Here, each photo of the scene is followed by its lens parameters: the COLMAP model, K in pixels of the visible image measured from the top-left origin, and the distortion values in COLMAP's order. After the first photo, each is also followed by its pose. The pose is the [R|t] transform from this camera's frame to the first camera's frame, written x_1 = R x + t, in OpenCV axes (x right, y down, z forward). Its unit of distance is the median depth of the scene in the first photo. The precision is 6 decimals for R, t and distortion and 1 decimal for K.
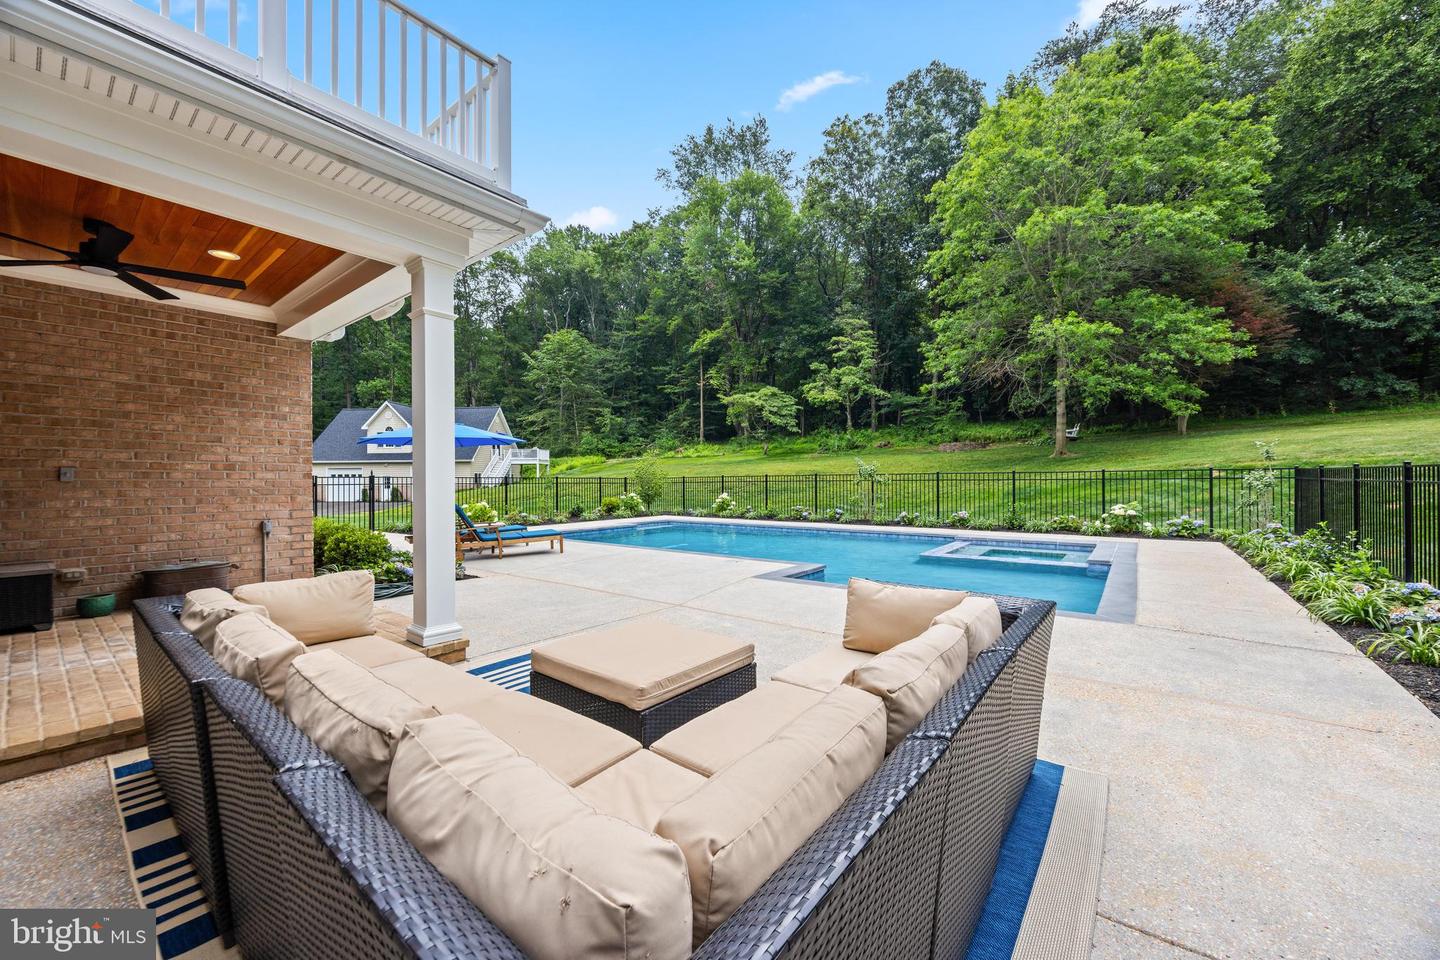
lens RADIAL K [[541.0, 0, 719.7], [0, 541.0, 482.4], [0, 0, 1]] dist [0.000273, 0.000208]
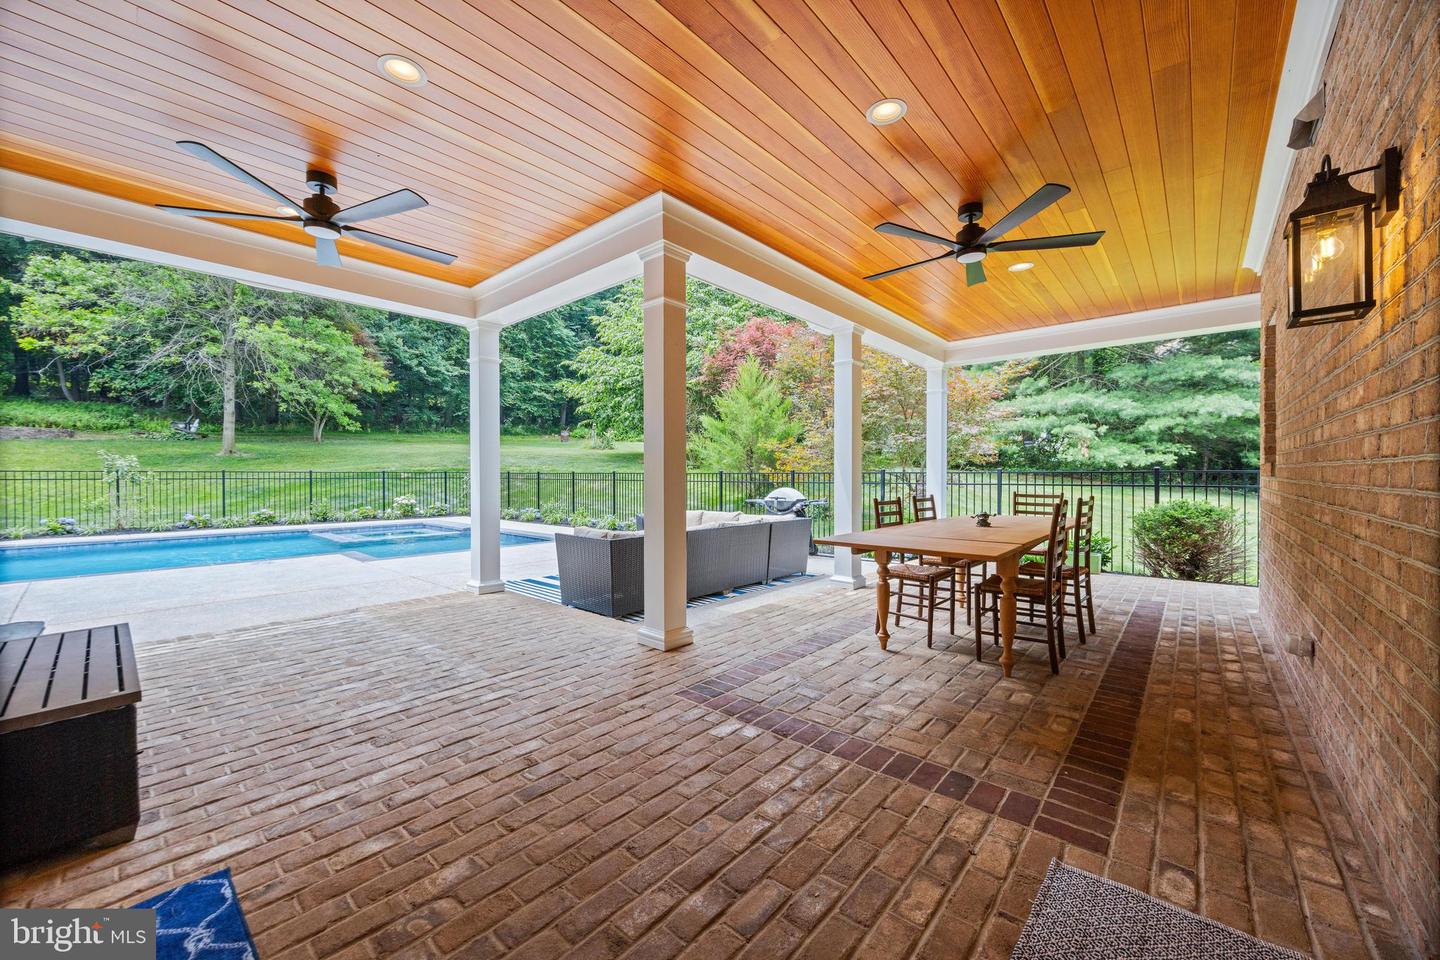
lens RADIAL K [[551.4, 0, 720.0], [0, 551.4, 480.0], [0, 0, 1]] dist [-0.002117, -0.000152]
pose [[0.055908, 0.001062, 0.998435, -0.261444], [0.002618, 0.999996, -0.001210, 0.000987], [-0.998433, 0.002682, 0.055905, 0.044144]]
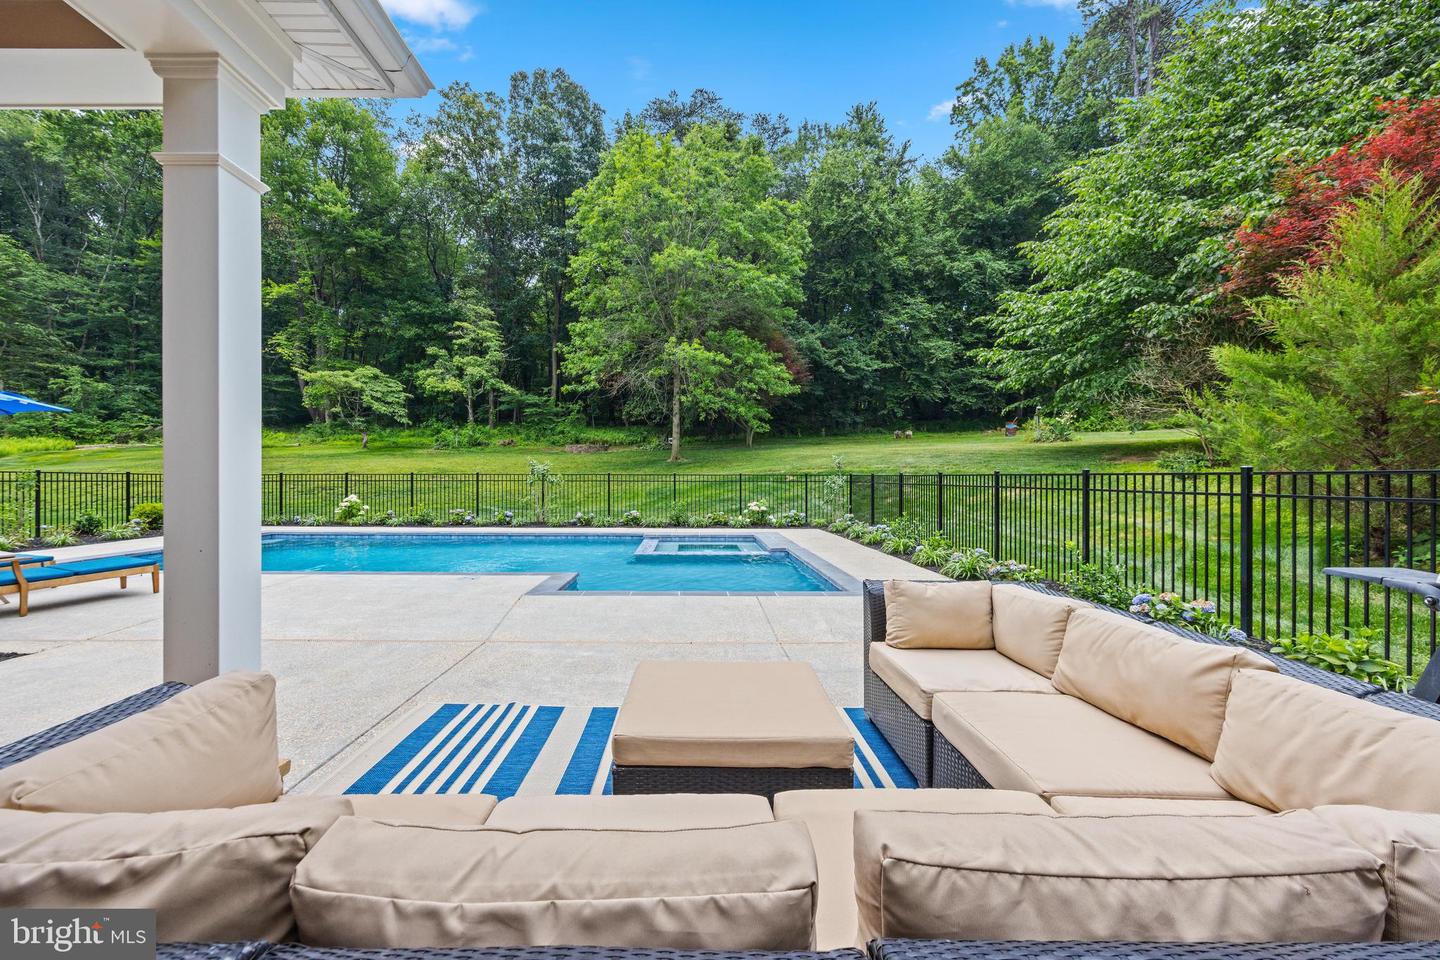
lens RADIAL K [[555.1, 0, 684.0], [0, 555.1, 481.2], [0, 0, 1]] dist [-0.001024, -0.000121]
pose [[0.792263, 0.007289, 0.610136, -0.067884], [-0.006442, 0.999973, -0.003582, -0.000467], [-0.610146, -0.001092, 0.792288, 0.038813]]
